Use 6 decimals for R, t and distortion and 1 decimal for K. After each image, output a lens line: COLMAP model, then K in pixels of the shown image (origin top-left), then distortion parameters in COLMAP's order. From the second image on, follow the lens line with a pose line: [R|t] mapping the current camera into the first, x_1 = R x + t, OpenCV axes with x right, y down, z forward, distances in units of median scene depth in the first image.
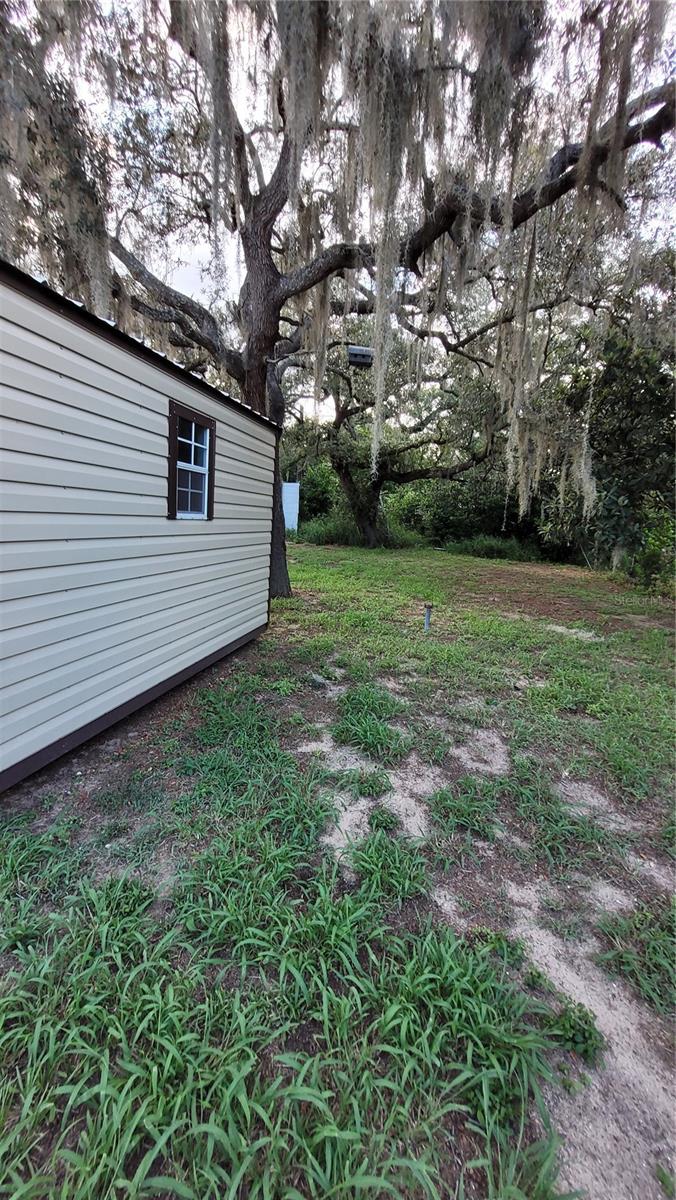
lens RADIAL K [[471.2, 0, 335.9], [0, 471.2, 604.0], [0, 0, 1]] dist [-0.003612, 0.001781]
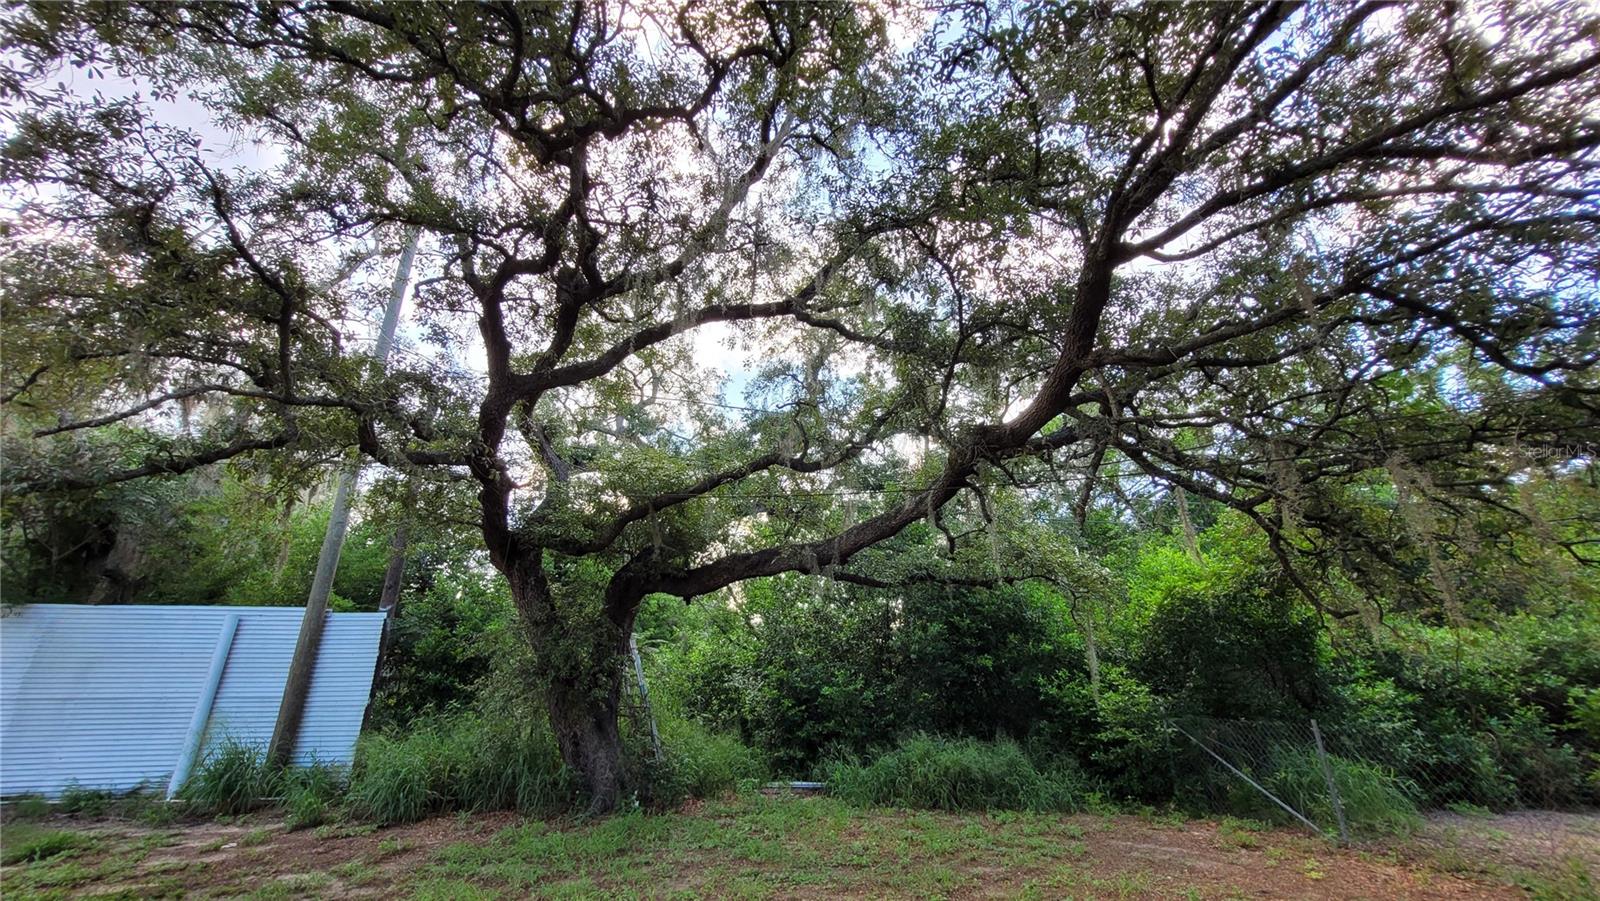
lens RADIAL K [[628.3, 0, 803.3], [0, 628.3, 463.1], [0, 0, 1]] dist [-0.003612, 0.001781]
pose [[0.946203, 0.056850, 0.318541, 0.056037], [0.115510, 0.860235, -0.496641, -0.090187], [-0.302254, 0.506718, 0.807390, 0.494510]]
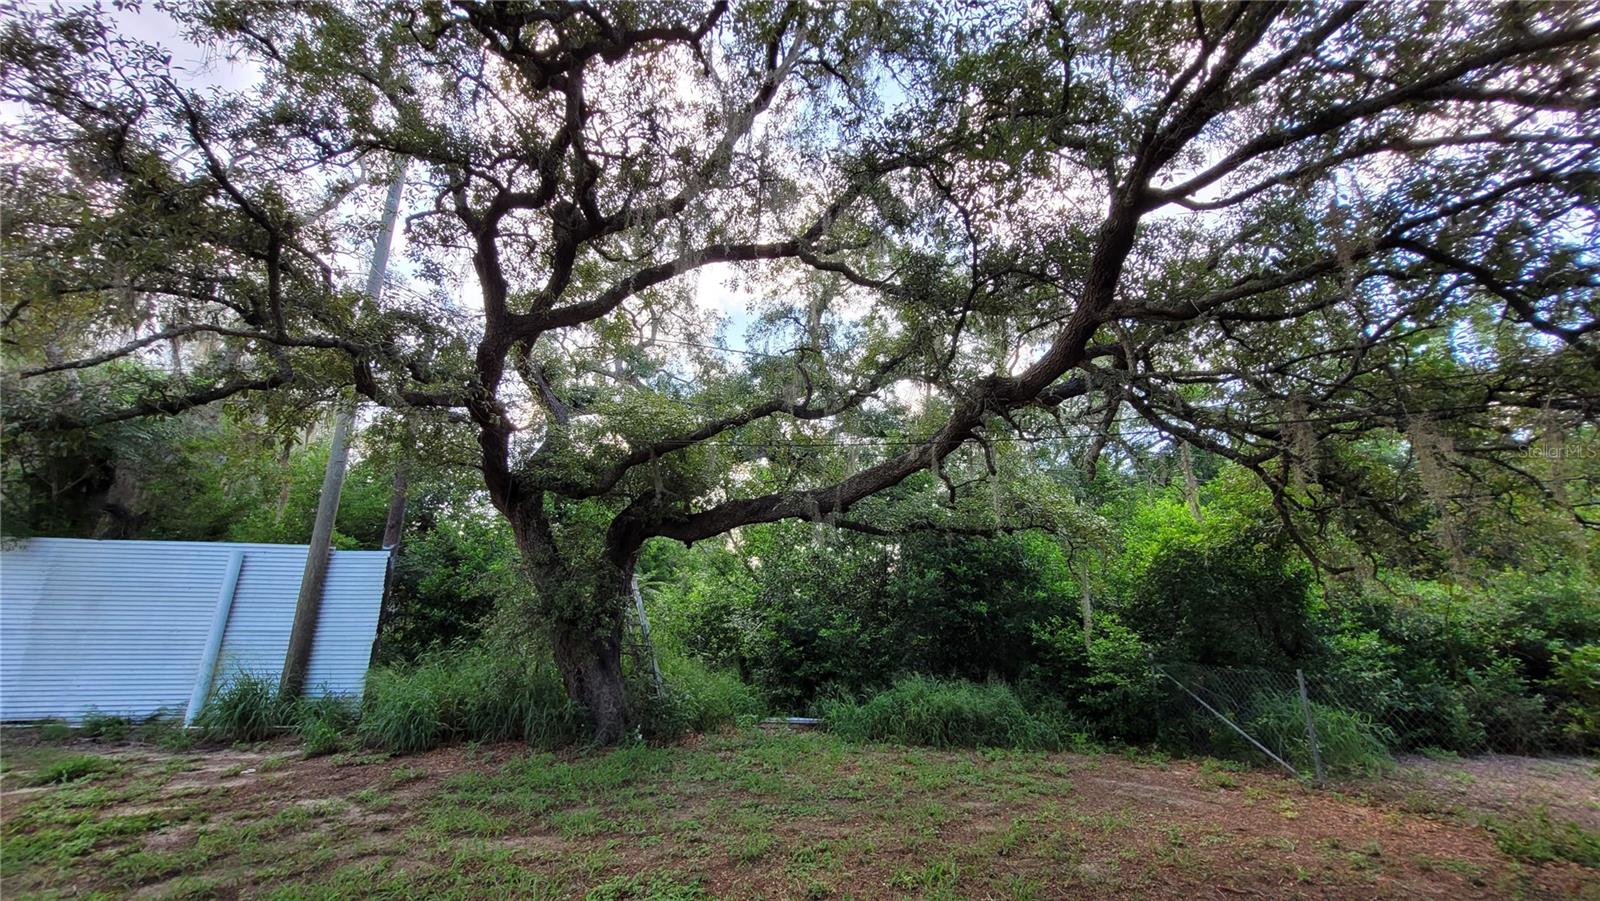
lens RADIAL K [[628.3, 0, 802.7], [0, 628.3, 462.2], [0, 0, 1]] dist [-0.003612, 0.001781]
pose [[0.944444, 0.043173, 0.325823, 0.054072], [0.102683, 0.902955, -0.417288, -0.094002], [-0.312219, 0.427561, 0.848357, 0.496423]]
